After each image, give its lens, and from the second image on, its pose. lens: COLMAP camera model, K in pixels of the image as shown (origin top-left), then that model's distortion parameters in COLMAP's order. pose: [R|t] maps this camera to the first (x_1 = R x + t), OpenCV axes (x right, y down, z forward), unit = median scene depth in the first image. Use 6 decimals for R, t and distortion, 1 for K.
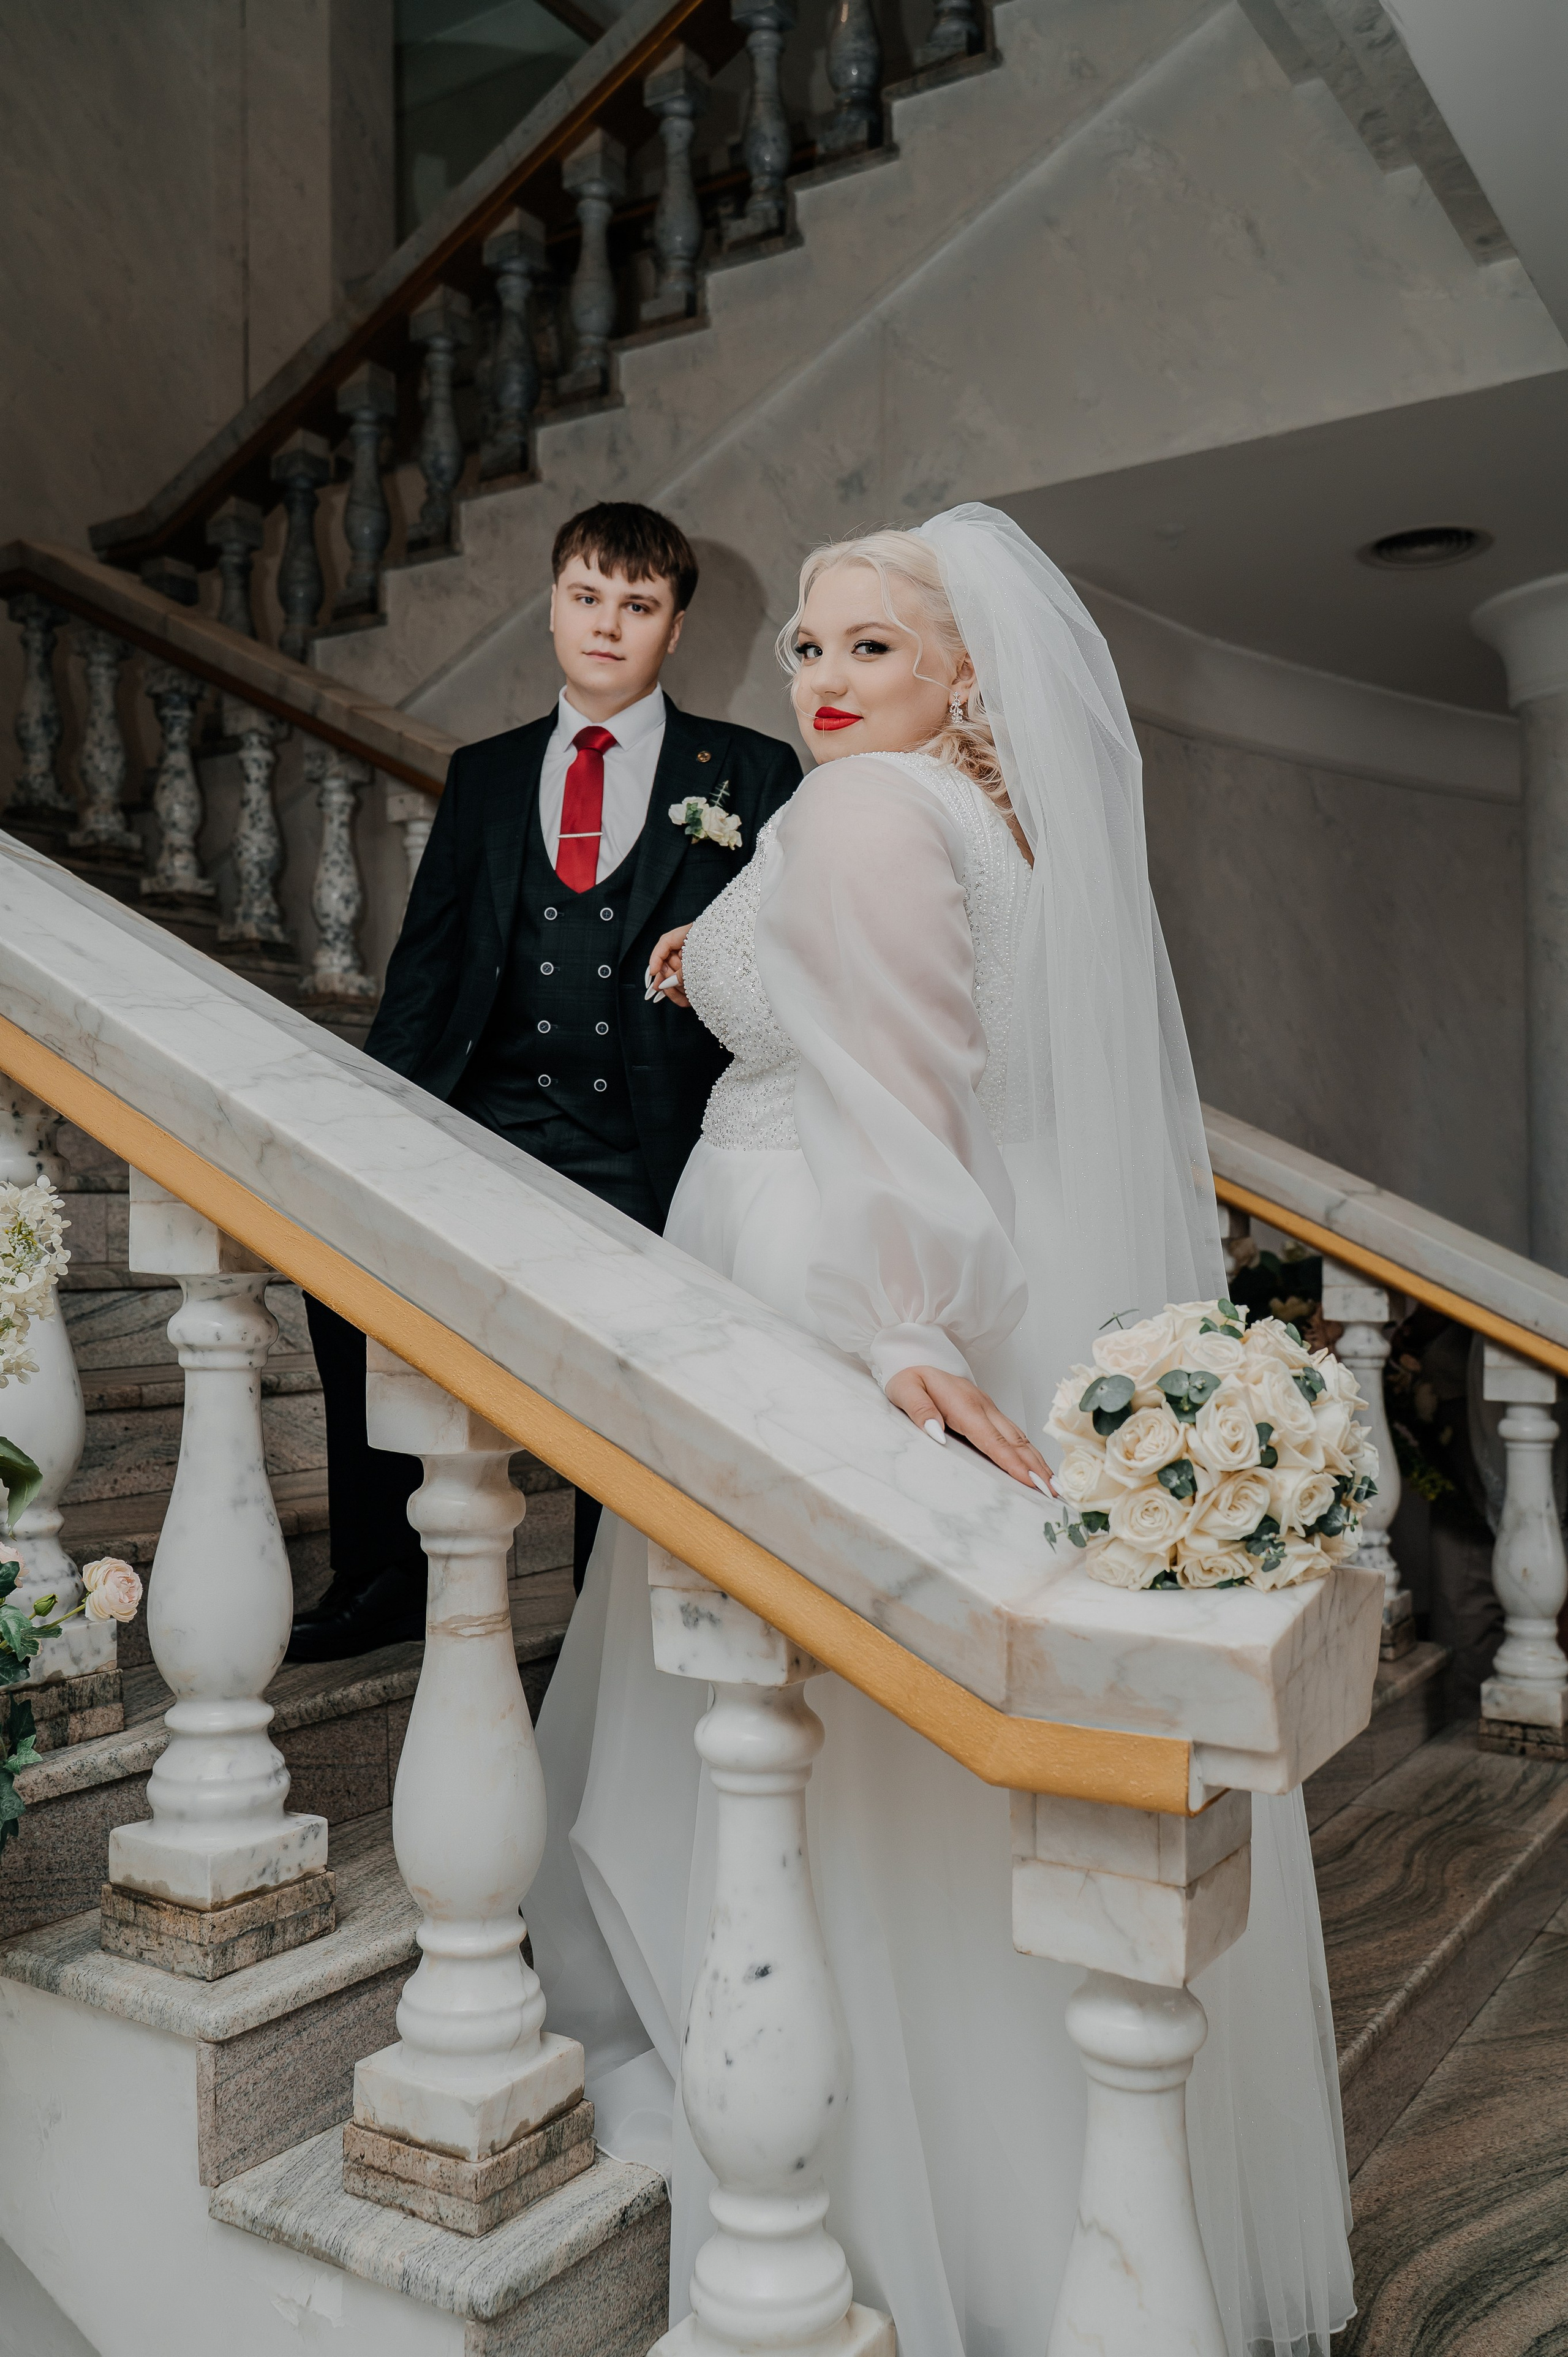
lens RADIAL K [[2024.4, 0, 781.6], [0, 2024.4, 1179.8], [0, 0, 1]] dist [-0.005677, 0.000191]
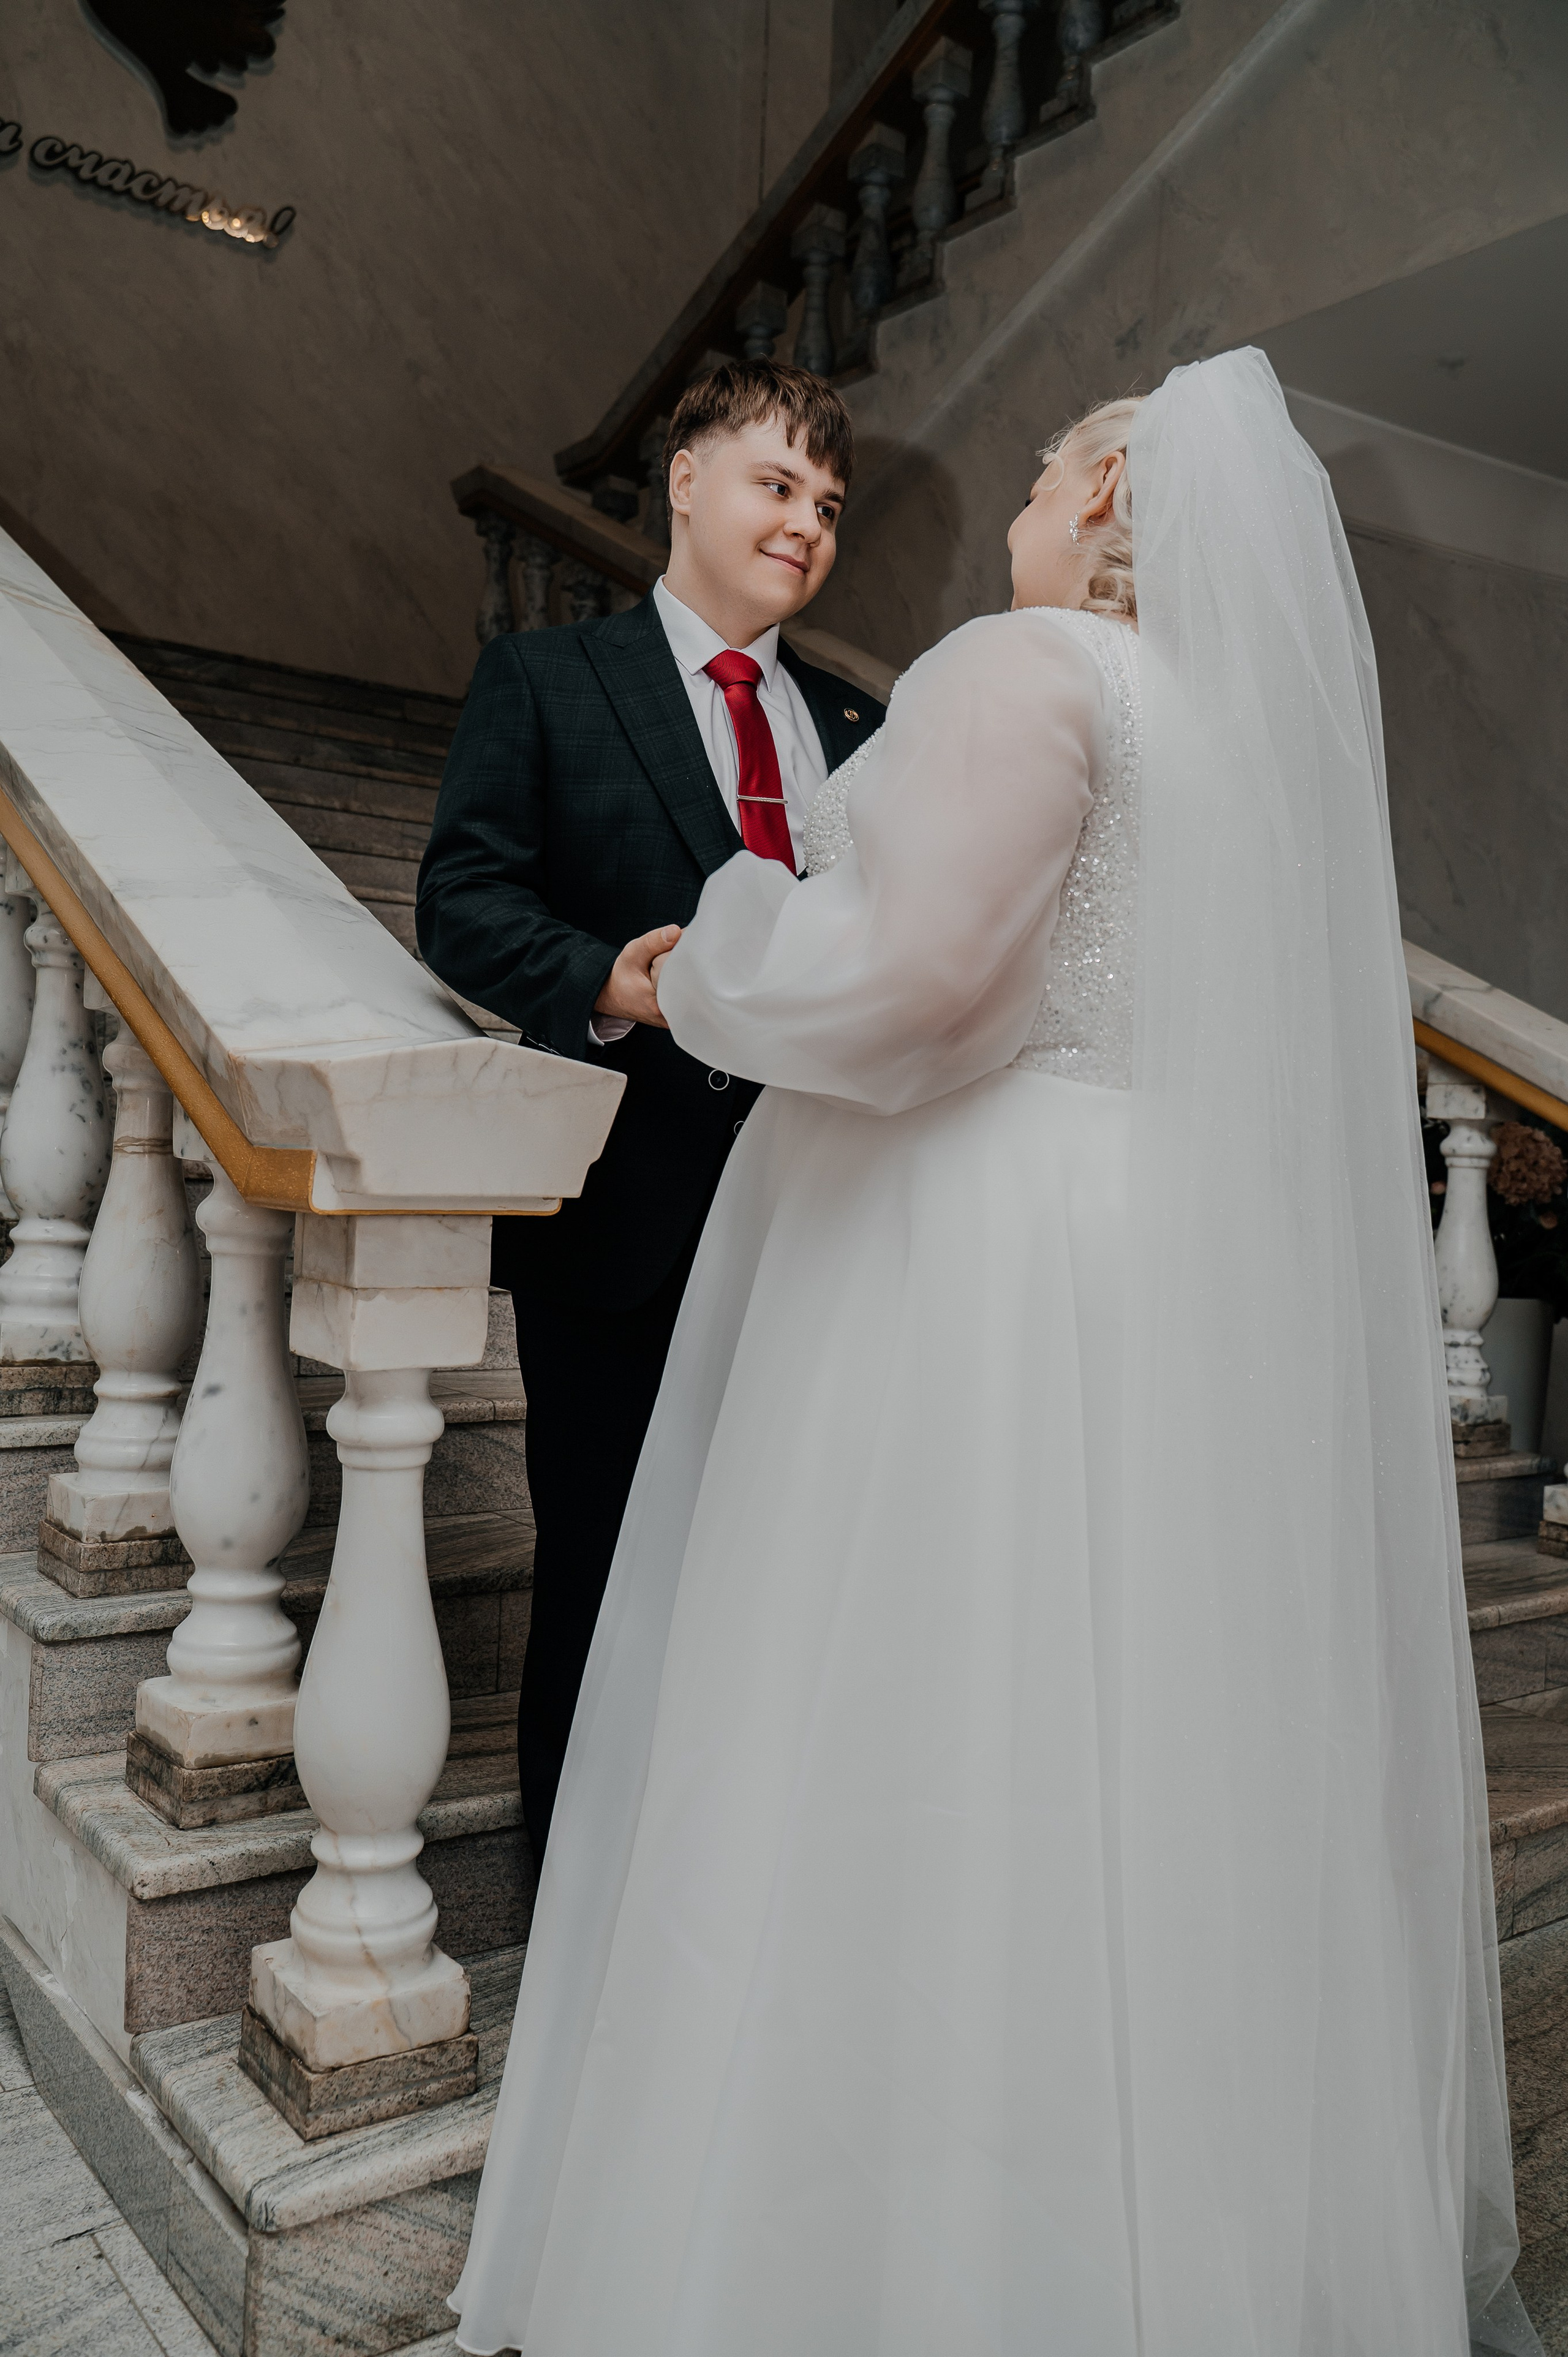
lens RADIAL K [[1916.4, 0, 784.7], [0, 1916.4, 1175.8], [0, 0, 1]] dist [0.000581, -0.007290]
pose [[0.936611, 0.055758, -0.345906, 0.228144], [-0.047625, 0.998353, 0.031973, 0.062885], [0.347120, -0.013473, 0.937724, 0.000475]]
